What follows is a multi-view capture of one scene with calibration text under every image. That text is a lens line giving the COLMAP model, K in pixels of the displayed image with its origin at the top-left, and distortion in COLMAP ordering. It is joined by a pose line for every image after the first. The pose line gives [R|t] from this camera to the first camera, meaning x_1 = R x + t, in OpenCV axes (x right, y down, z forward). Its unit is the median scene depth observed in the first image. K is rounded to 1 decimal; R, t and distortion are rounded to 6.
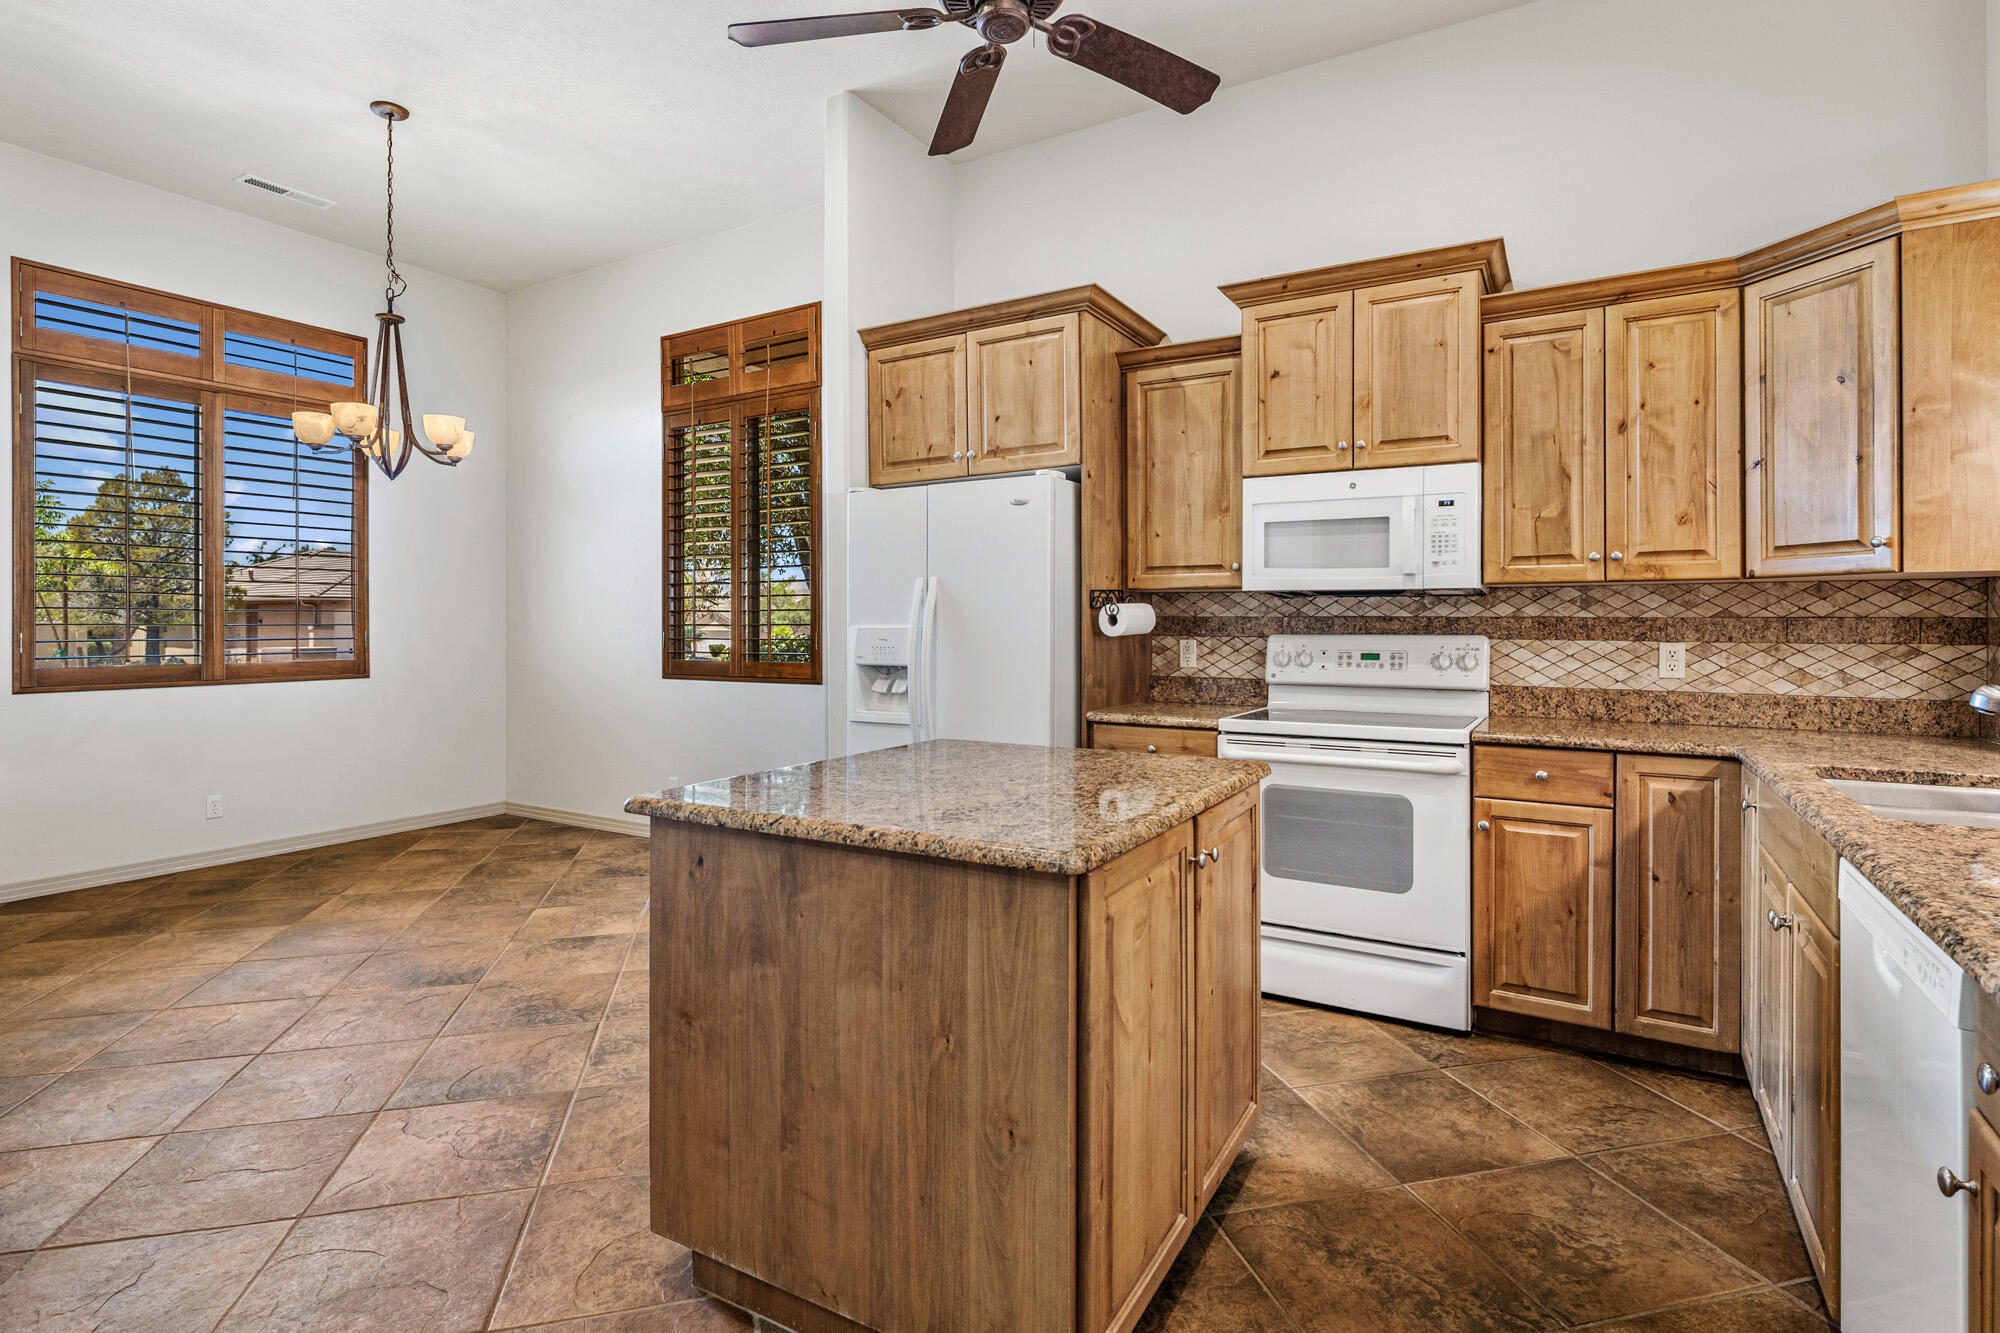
lens RADIAL K [[981.5, 0, 999.5], [0, 981.5, 624.3], [0, 0, 1]] dist [0.006076, -0.005207]
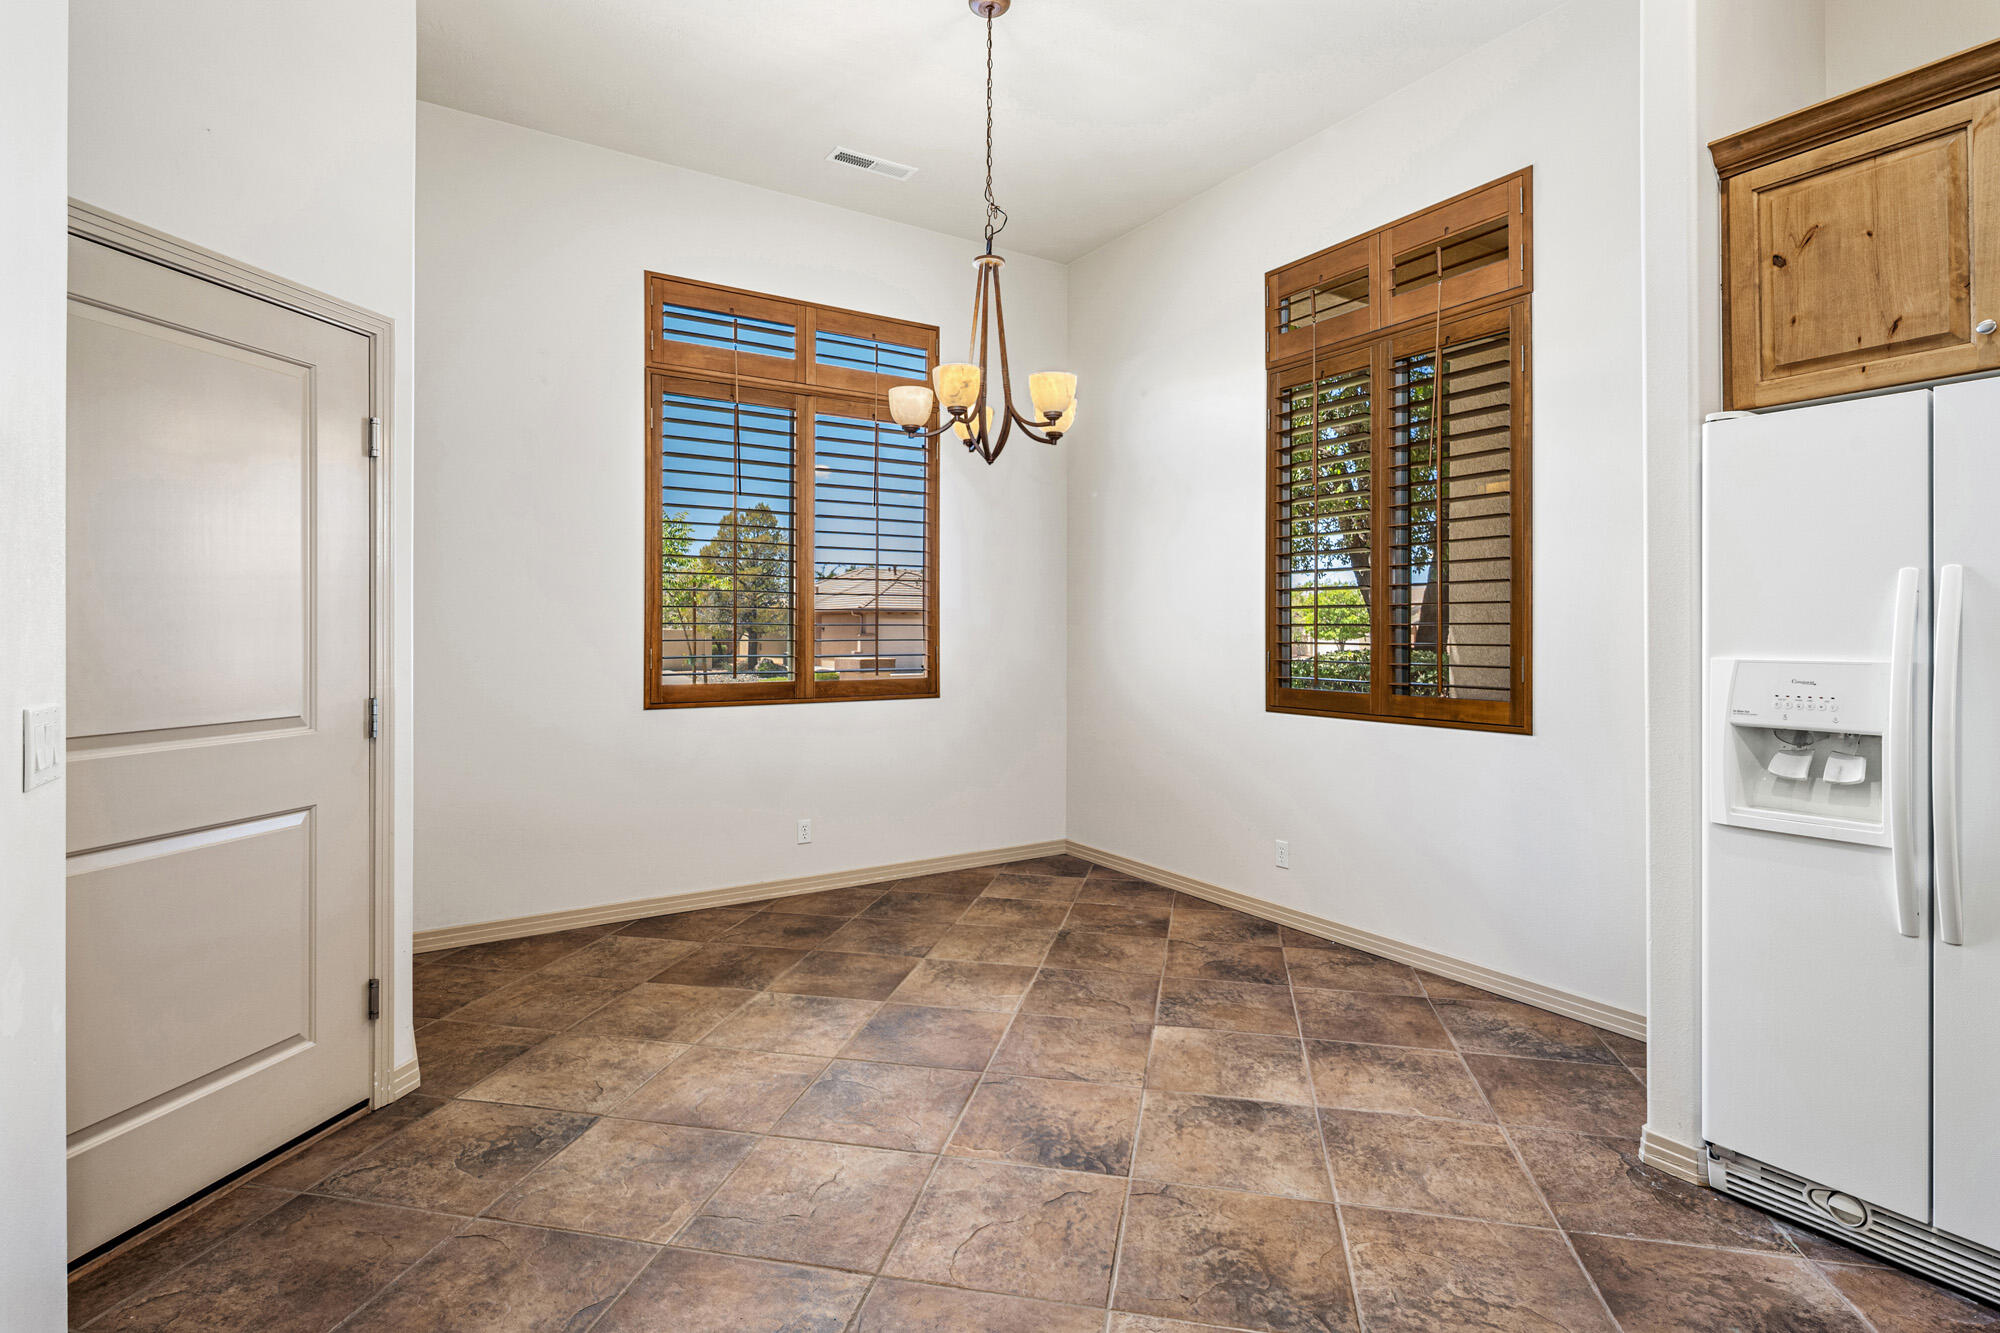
lens RADIAL K [[981.5, 0, 999.5], [0, 981.5, 624.3], [0, 0, 1]] dist [0.006076, -0.005207]
pose [[0.894030, -0.000196, -0.448007, -0.223259], [-0.003300, 0.999970, -0.007023, -0.009213], [0.447995, 0.007757, 0.894003, 0.254993]]
